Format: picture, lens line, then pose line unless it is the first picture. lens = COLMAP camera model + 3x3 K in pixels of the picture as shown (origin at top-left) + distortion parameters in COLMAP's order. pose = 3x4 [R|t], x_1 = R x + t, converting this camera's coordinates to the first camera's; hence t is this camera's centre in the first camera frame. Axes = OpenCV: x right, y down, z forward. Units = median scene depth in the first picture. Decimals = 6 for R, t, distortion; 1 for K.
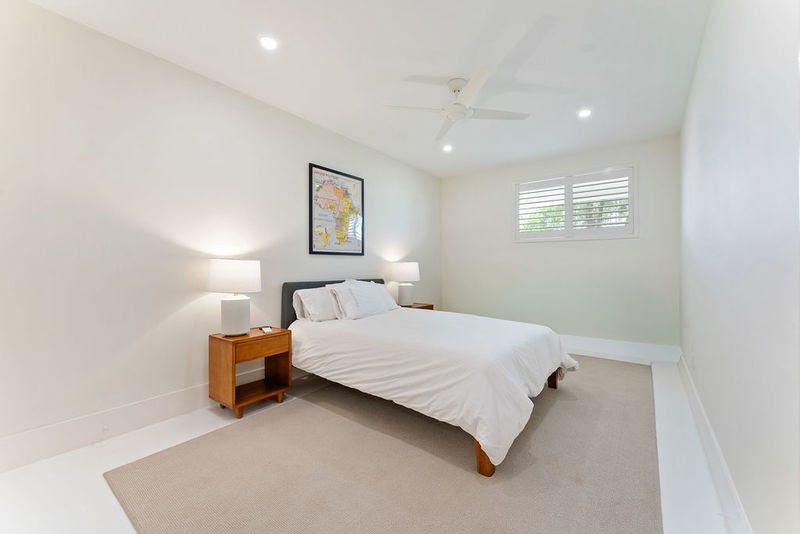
lens RADIAL K [[321.5, 0, 419.0], [0, 321.5, 257.2], [0, 0, 1]] dist [0.002550, -0.000965]
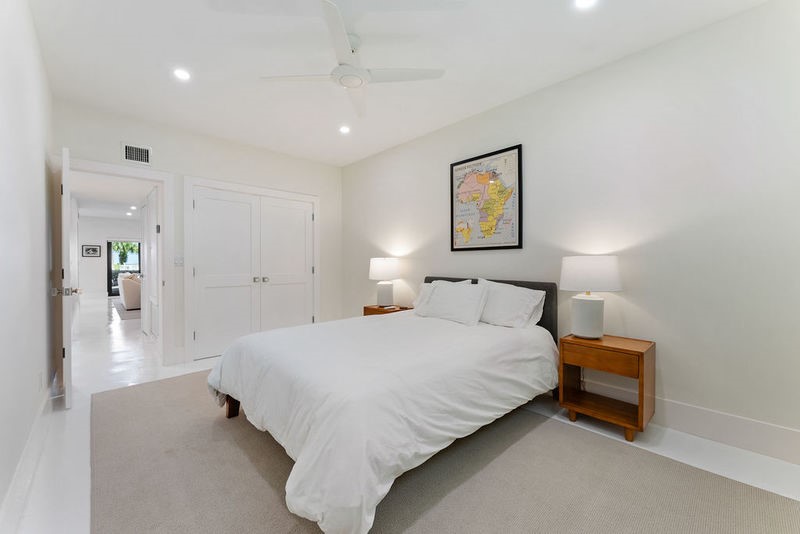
lens RADIAL K [[321.5, 0, 394.0], [0, 321.5, 265.4], [0, 0, 1]] dist [0.002550, -0.000965]
pose [[-0.220104, 0.008676, -0.975438, 0.691385], [0.025630, 0.999667, 0.003108, 0.027247], [0.975140, -0.024317, -0.220253, 0.992097]]
